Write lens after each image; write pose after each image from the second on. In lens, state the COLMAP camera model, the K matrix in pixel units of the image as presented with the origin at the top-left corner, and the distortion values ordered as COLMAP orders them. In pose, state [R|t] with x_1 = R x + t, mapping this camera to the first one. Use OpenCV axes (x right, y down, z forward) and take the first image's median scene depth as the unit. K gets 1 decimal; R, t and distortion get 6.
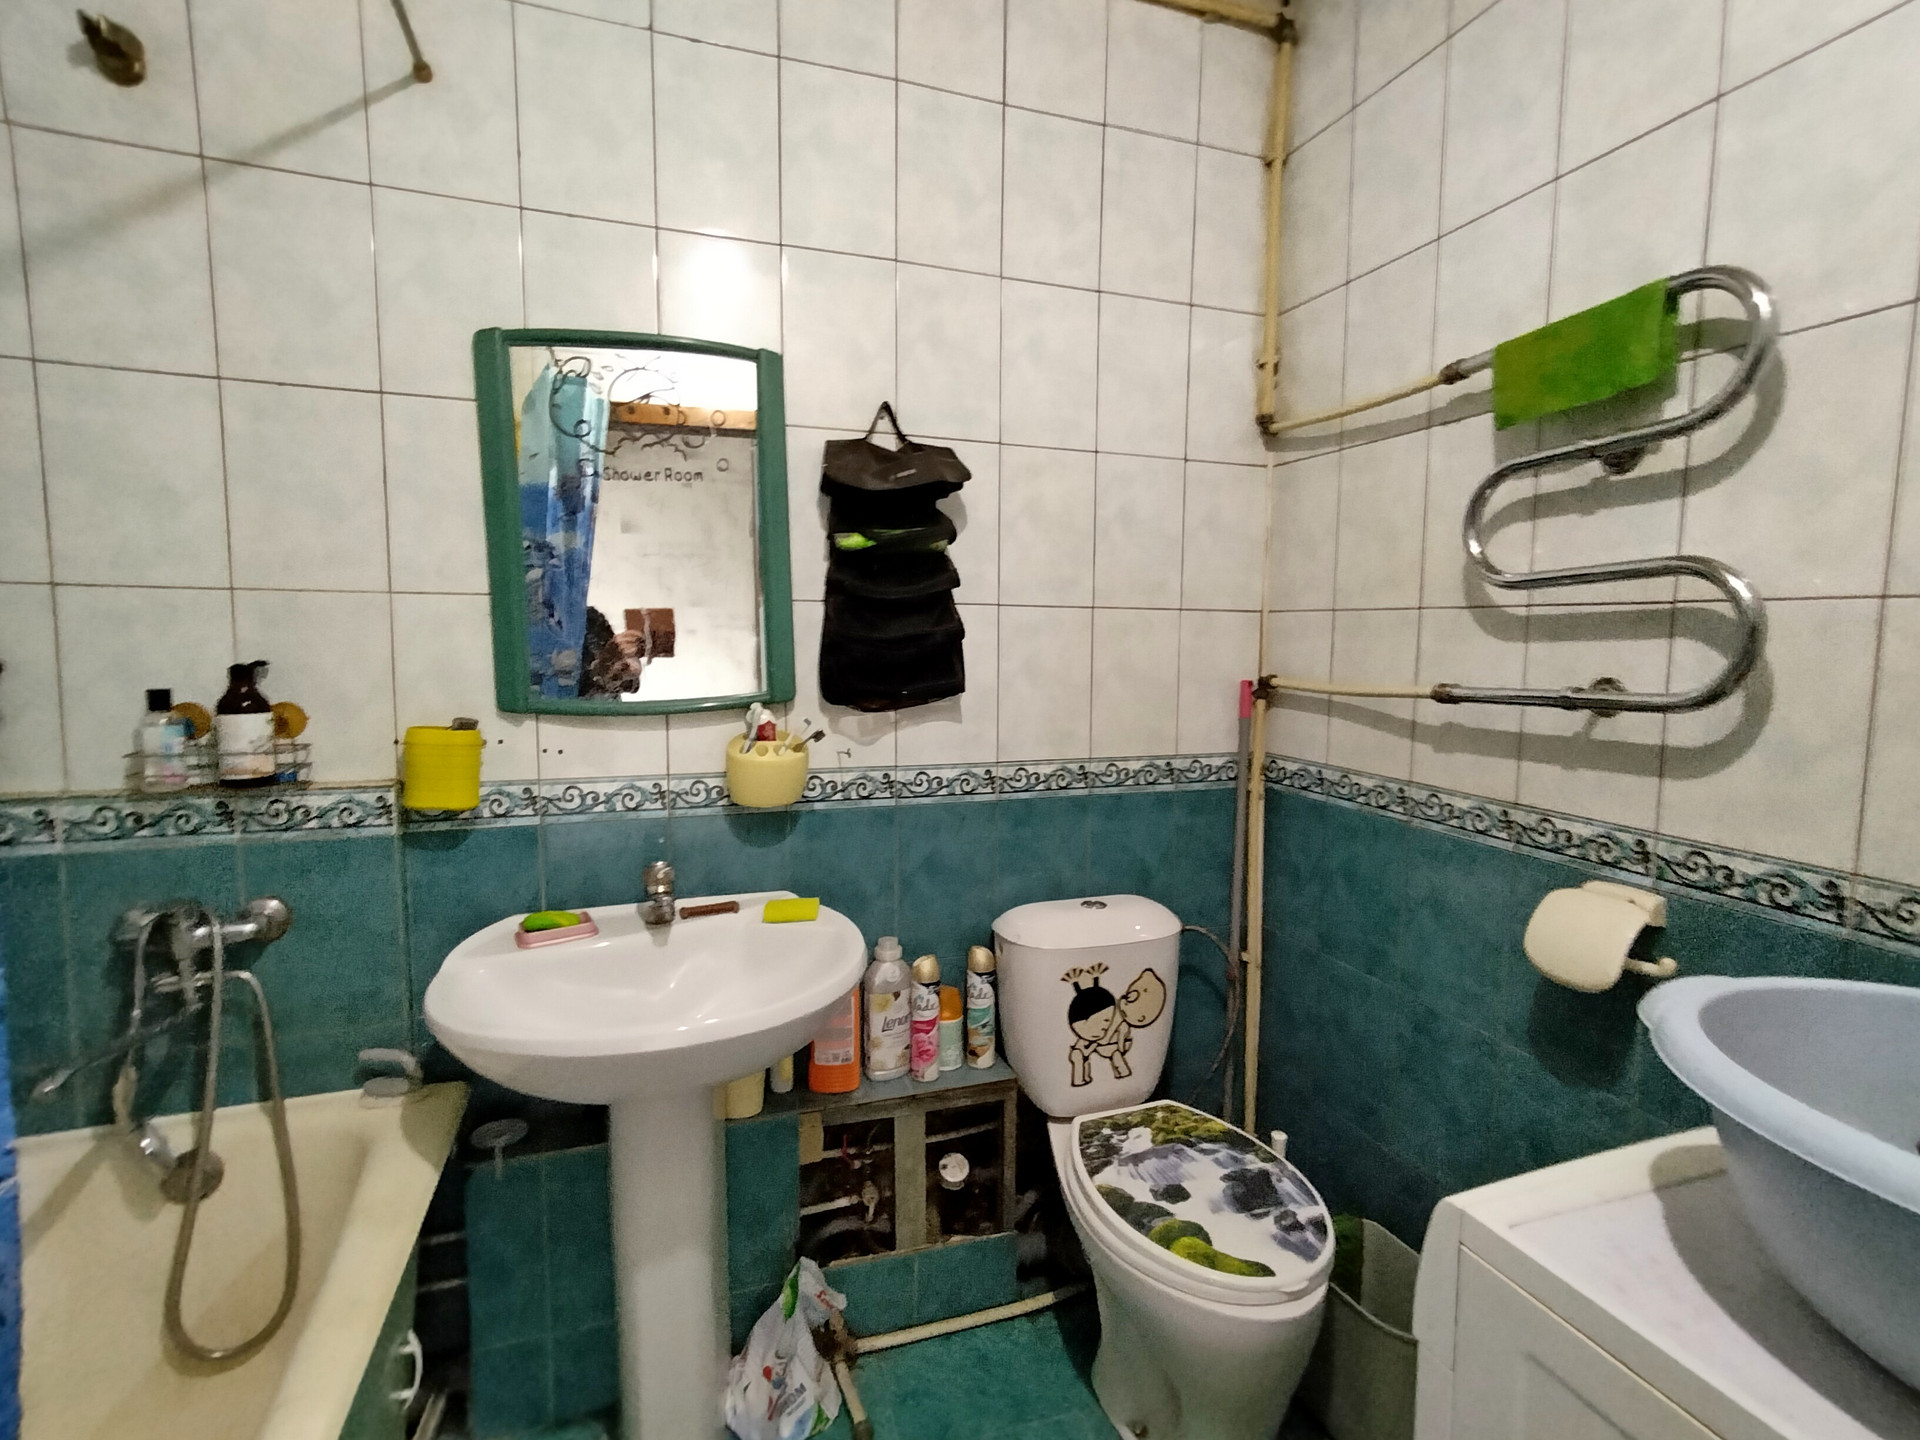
lens RADIAL K [[880.9, 0, 966.2], [0, 880.9, 720.8], [0, 0, 1]] dist [0.001482, 0.004816]
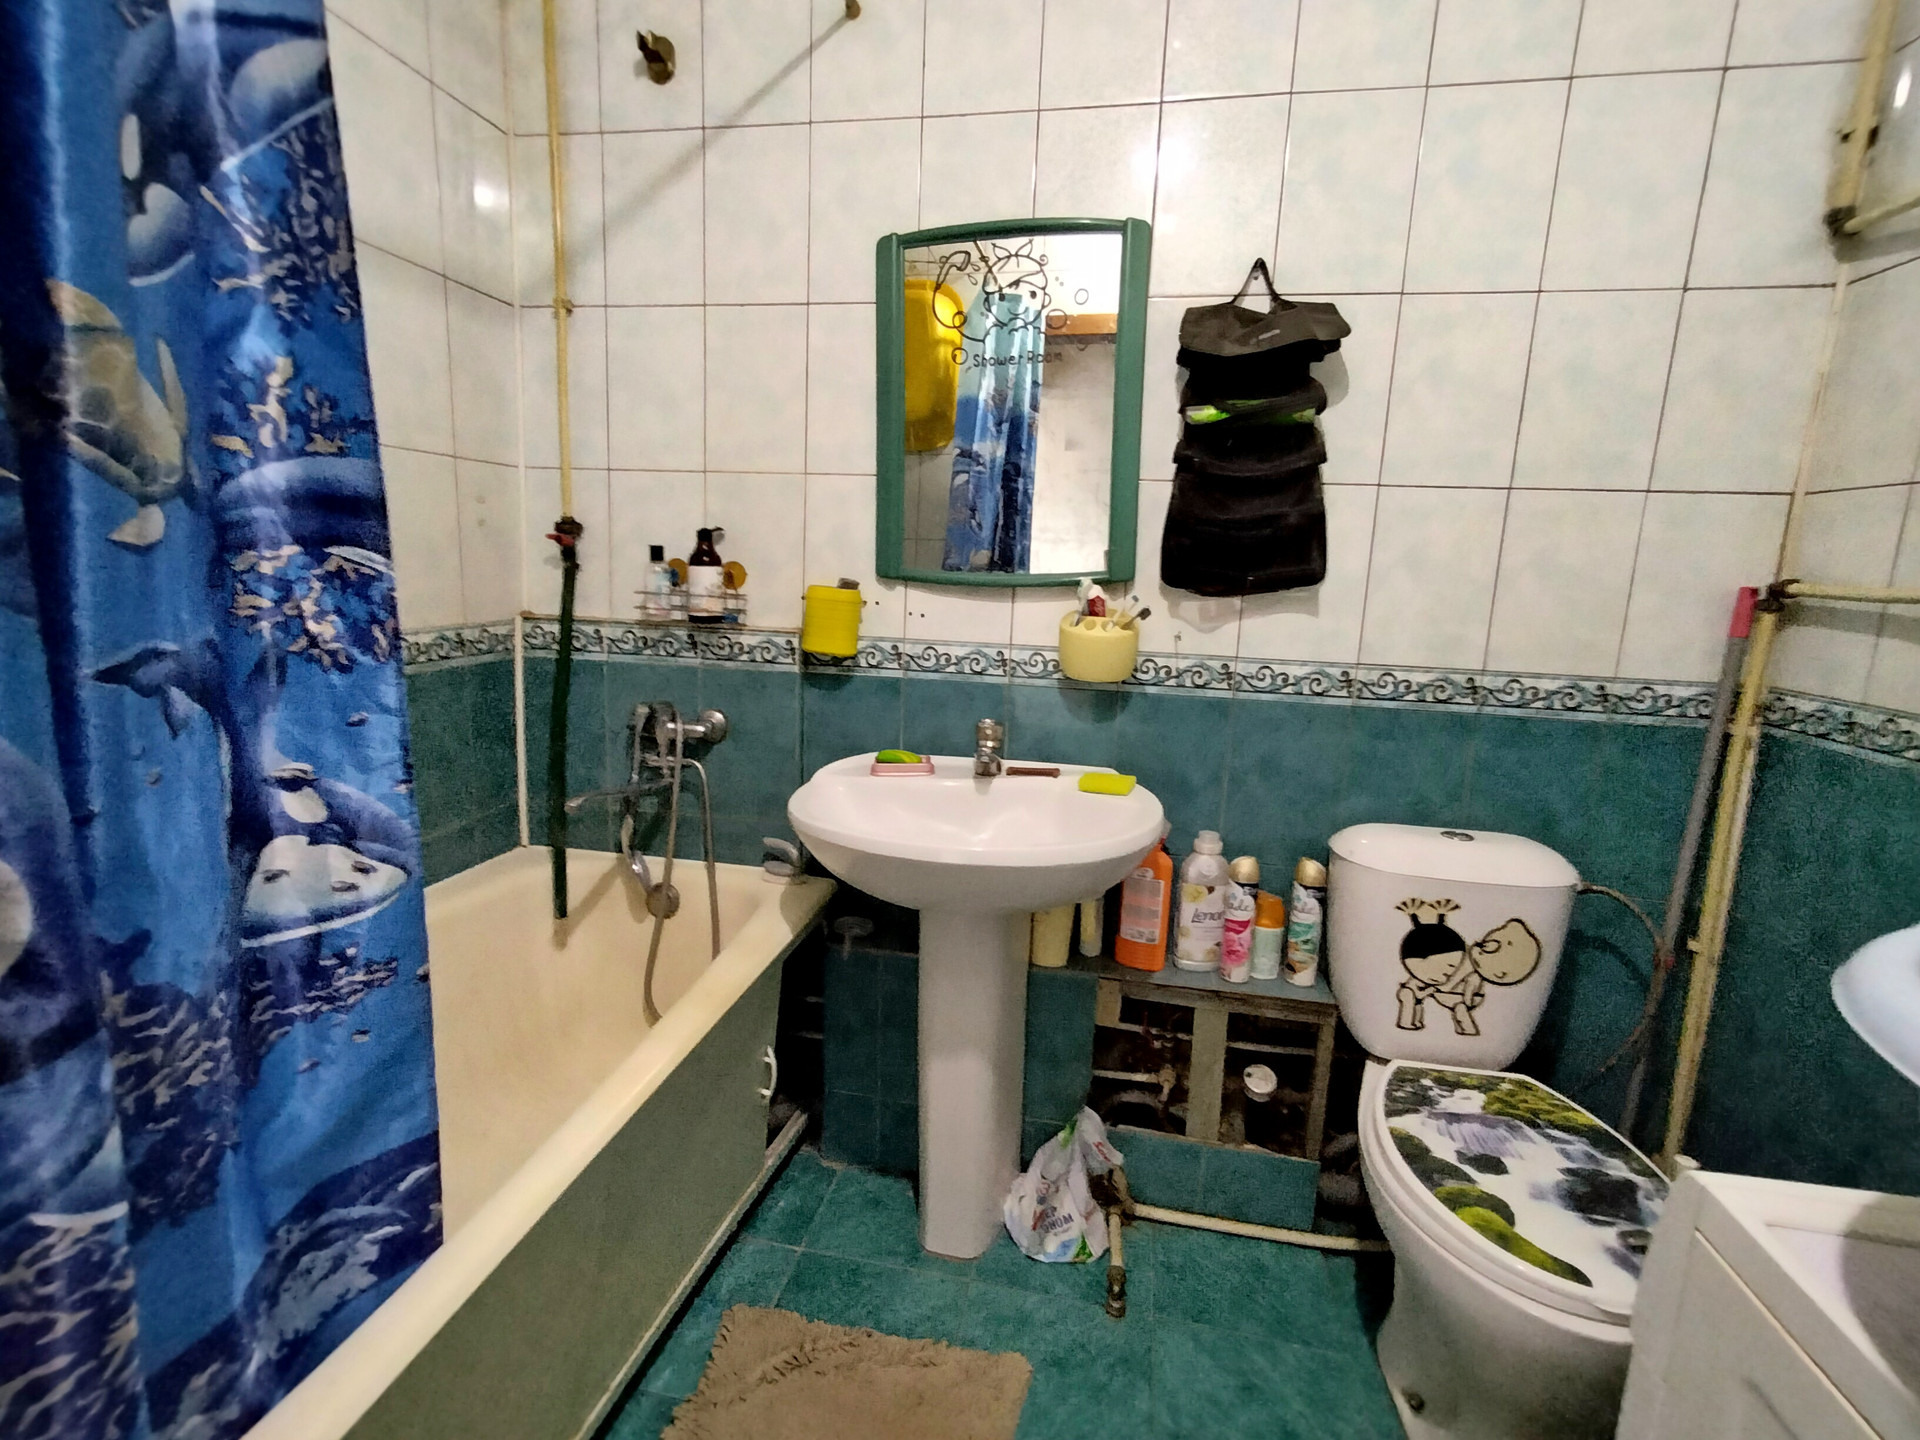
lens RADIAL K [[880.9, 0, 967.4], [0, 880.9, 716.1], [0, 0, 1]] dist [0.001482, 0.004816]
pose [[0.875420, 0.104844, -0.471855, 0.133640], [-0.070124, 0.993412, 0.090632, 0.053664], [0.478249, -0.046253, 0.877005, 0.023252]]
